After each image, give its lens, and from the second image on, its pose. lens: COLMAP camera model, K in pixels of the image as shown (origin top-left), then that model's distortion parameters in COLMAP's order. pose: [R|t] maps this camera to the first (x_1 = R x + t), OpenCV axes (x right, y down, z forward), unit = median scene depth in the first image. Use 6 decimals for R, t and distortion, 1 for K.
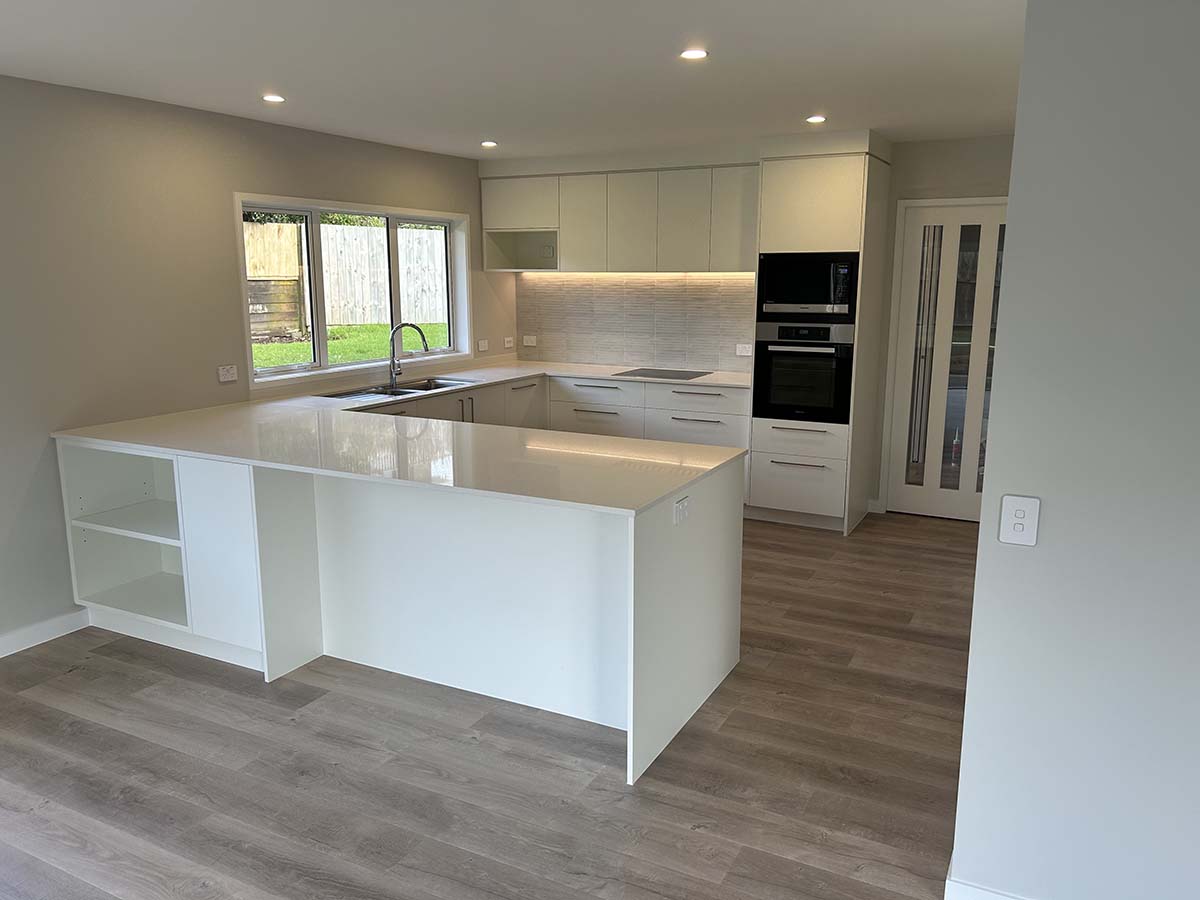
lens RADIAL K [[890.8, 0, 603.6], [0, 890.8, 451.4], [0, 0, 1]] dist [0.071909, -0.068985]
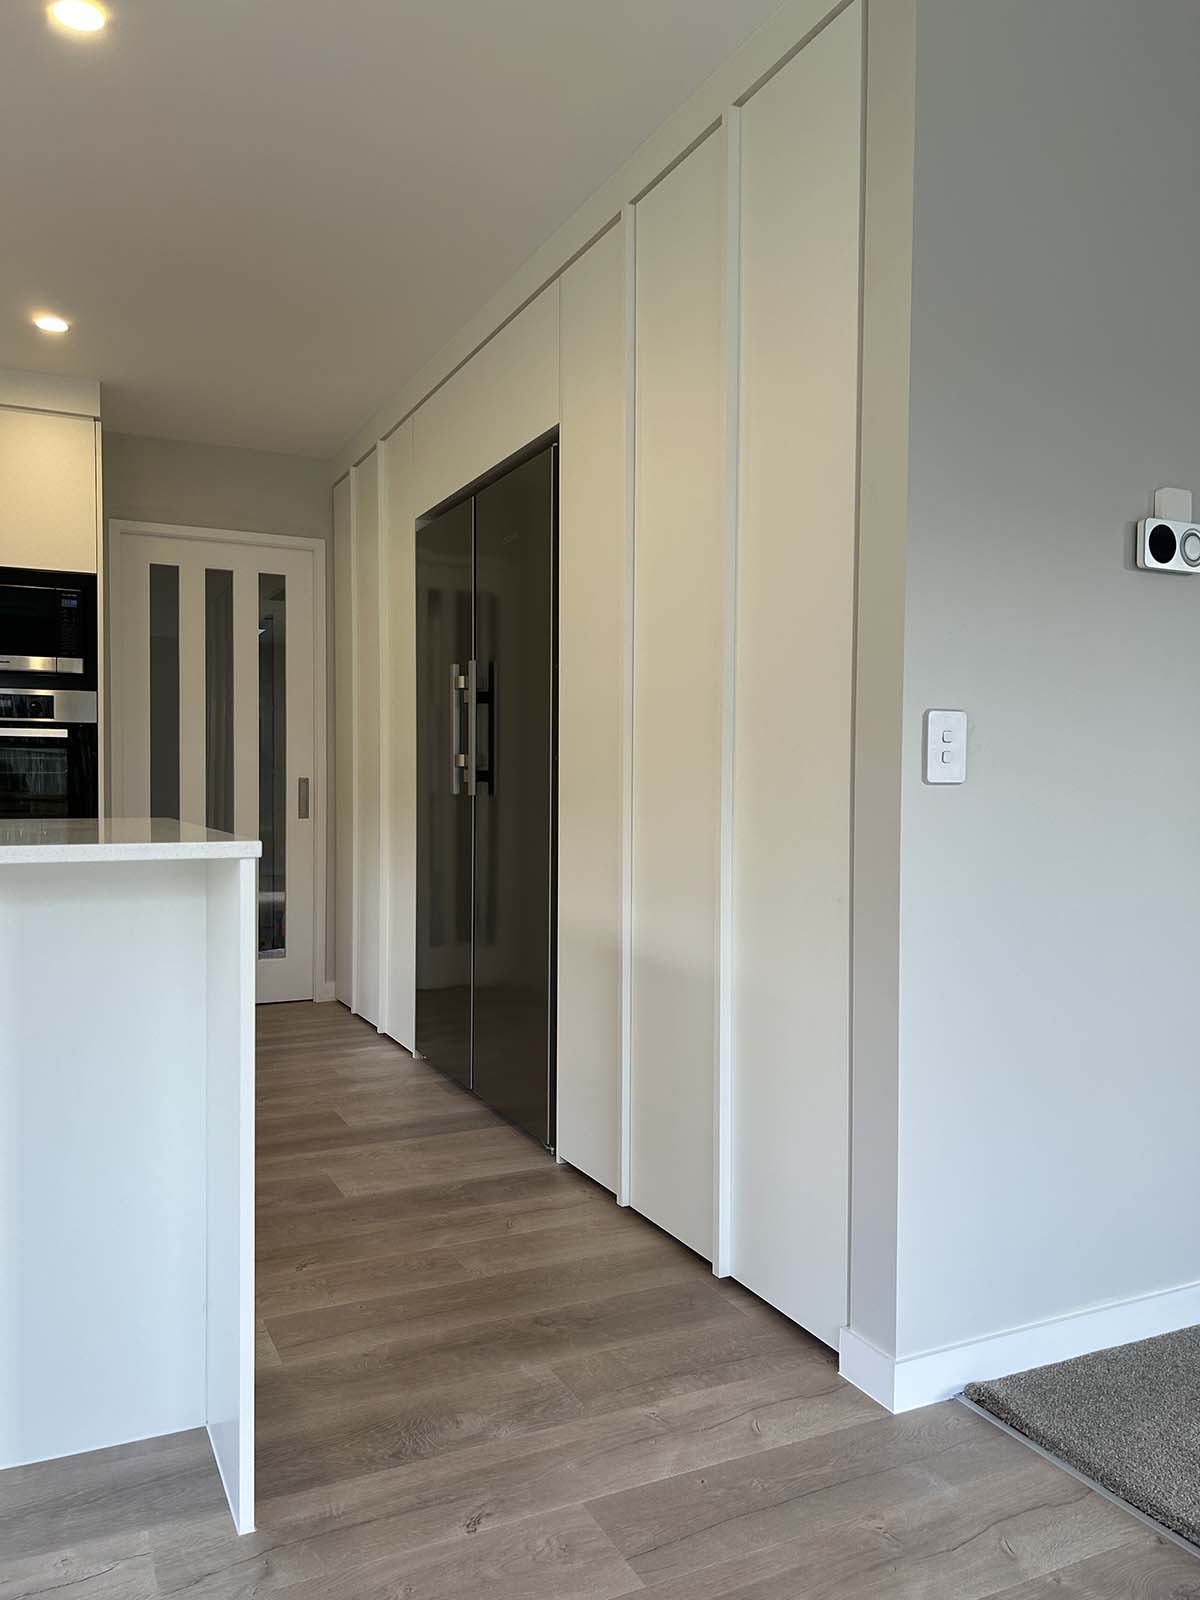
lens RADIAL K [[1195.9, 0, 590.9], [0, 1195.9, 817.2], [0, 0, 1]] dist [0.054770, -0.059559]
pose [[0.607121, -0.019653, 0.794366, -0.166225], [0.151356, 0.984251, -0.091329, 0.066804], [-0.780061, 0.175679, 0.600534, 0.264414]]
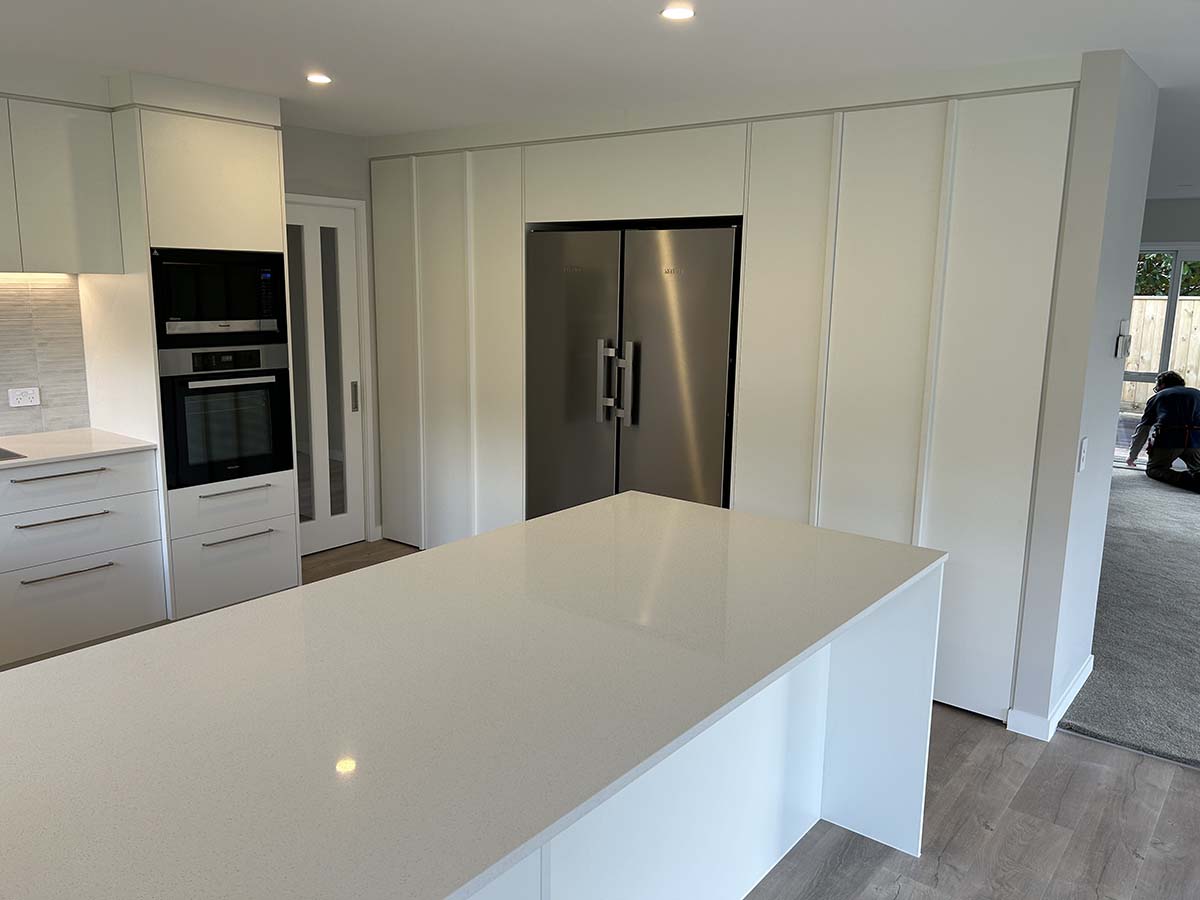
lens RADIAL K [[896.9, 0, 604.0], [0, 896.9, 444.5], [0, 0, 1]] dist [0.054770, -0.059559]
pose [[0.192037, -0.171709, 0.966249, -0.454652], [0.175852, 0.974660, 0.138254, -0.115934], [-0.965504, 0.143367, 0.217366, 0.566701]]
